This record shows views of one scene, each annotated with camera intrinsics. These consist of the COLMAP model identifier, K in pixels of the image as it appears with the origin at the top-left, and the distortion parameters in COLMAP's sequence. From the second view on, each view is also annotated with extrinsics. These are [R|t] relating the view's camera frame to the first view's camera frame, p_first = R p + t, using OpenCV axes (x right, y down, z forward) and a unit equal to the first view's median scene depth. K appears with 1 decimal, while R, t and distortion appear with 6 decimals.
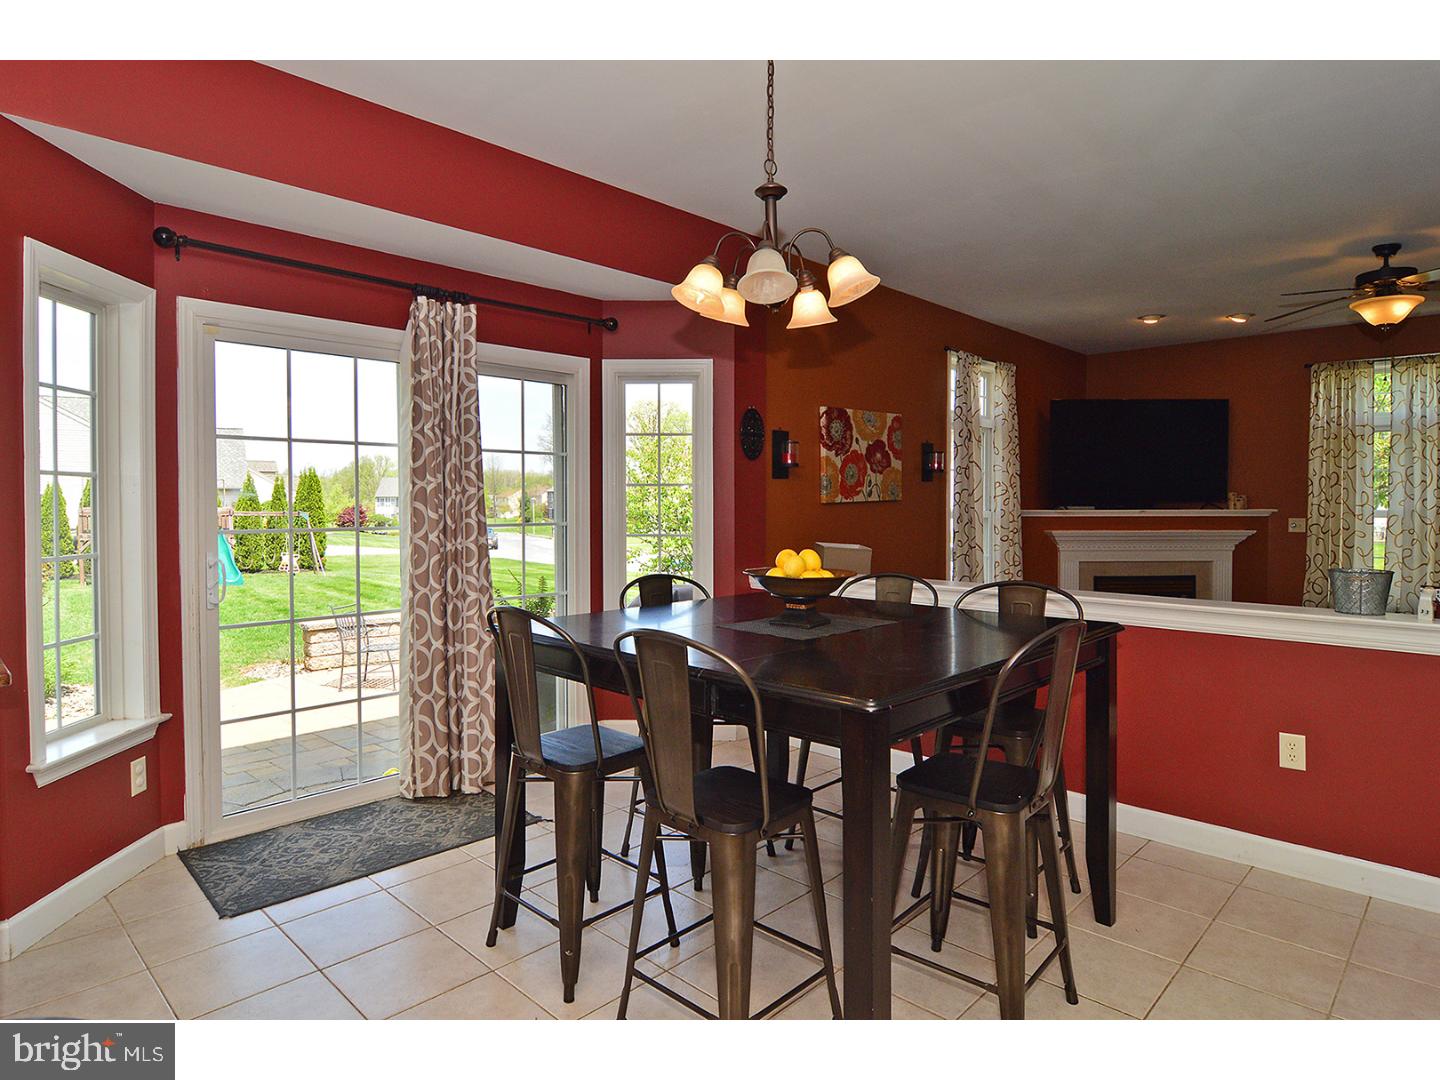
lens RADIAL K [[833.4, 0, 729.0], [0, 833.4, 554.3], [0, 0, 1]] dist [-0.007820, 0.001044]
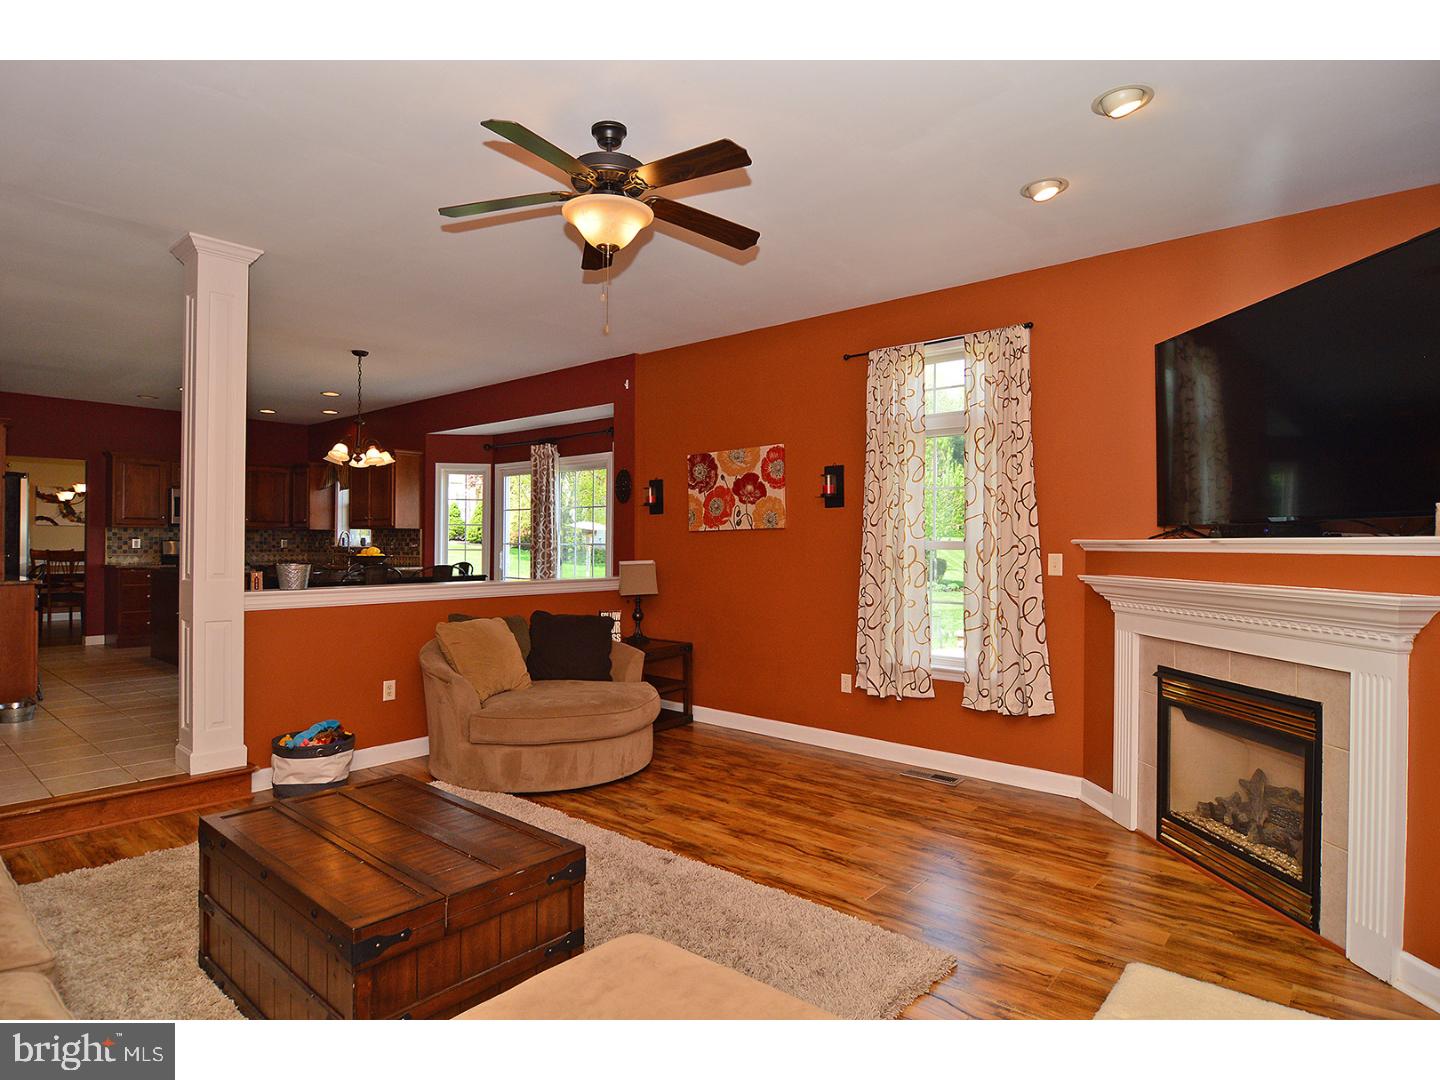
lens RADIAL K [[779.8, 0, 717.7], [0, 779.8, 538.2], [0, 0, 1]] dist [-0.009138, -0.002167]
pose [[0.058887, -0.004612, -0.998254, 1.191864], [-0.065842, 0.997794, -0.008494, -0.040808], [0.996091, 0.066227, 0.058454, 0.901792]]
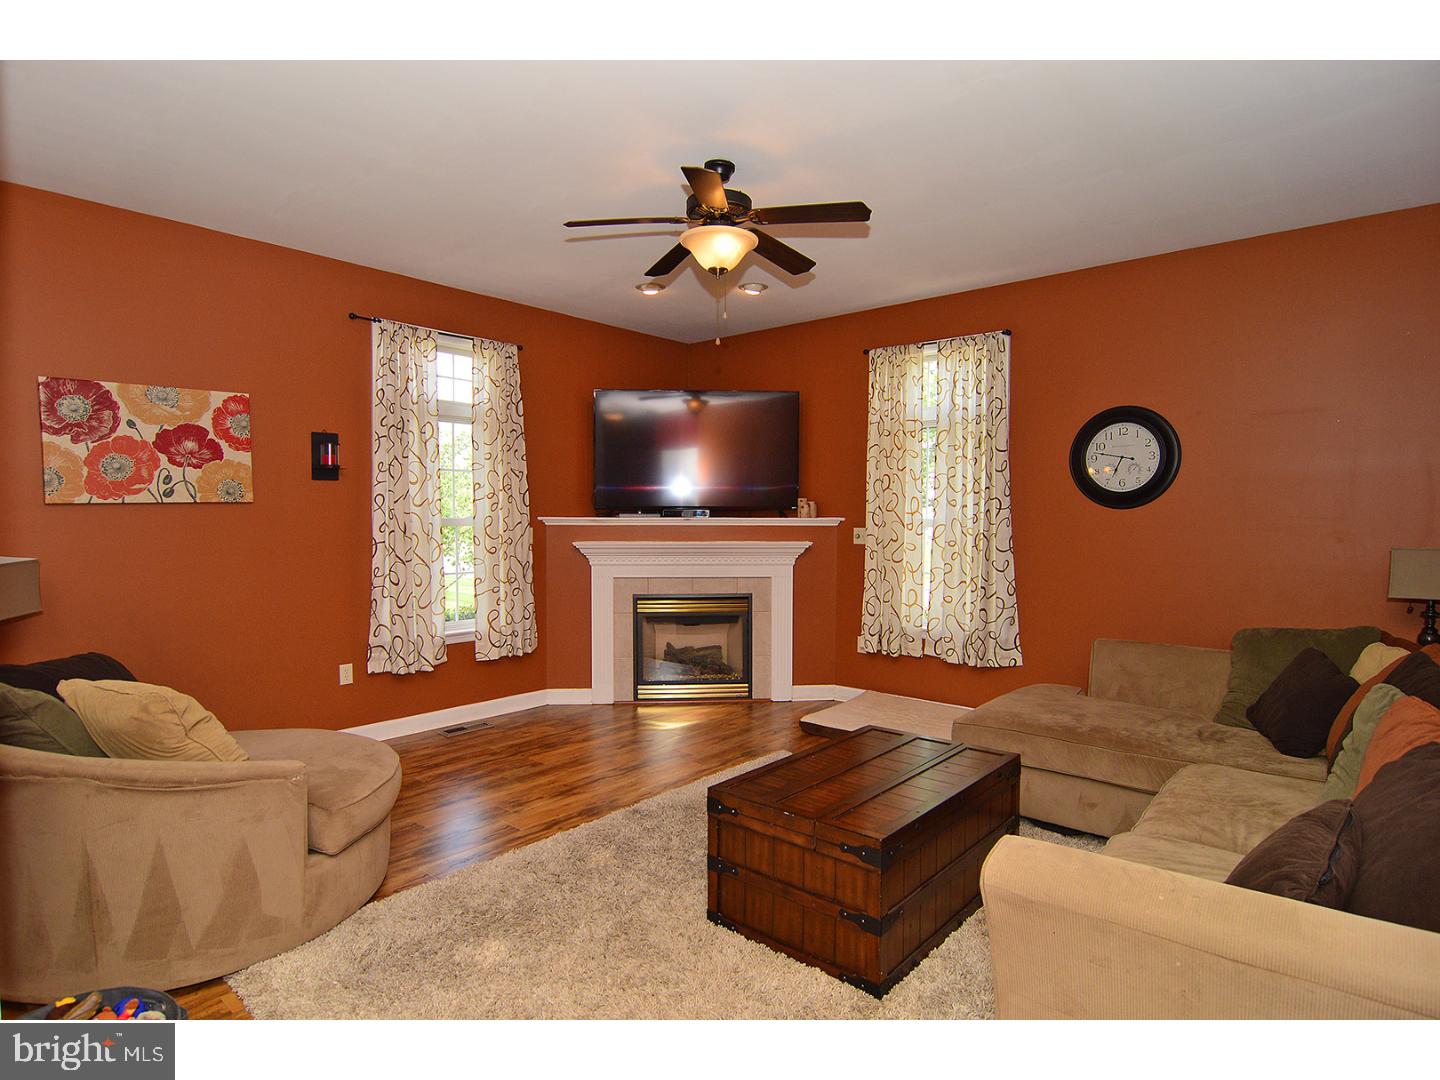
lens RADIAL K [[779.8, 0, 716.8], [0, 779.8, 538.6], [0, 0, 1]] dist [-0.009138, -0.002167]
pose [[0.999084, 0.004767, 0.042535, 0.641718], [-0.003510, 0.999556, -0.029582, -0.010431], [-0.042657, 0.029406, 0.998657, 0.254297]]
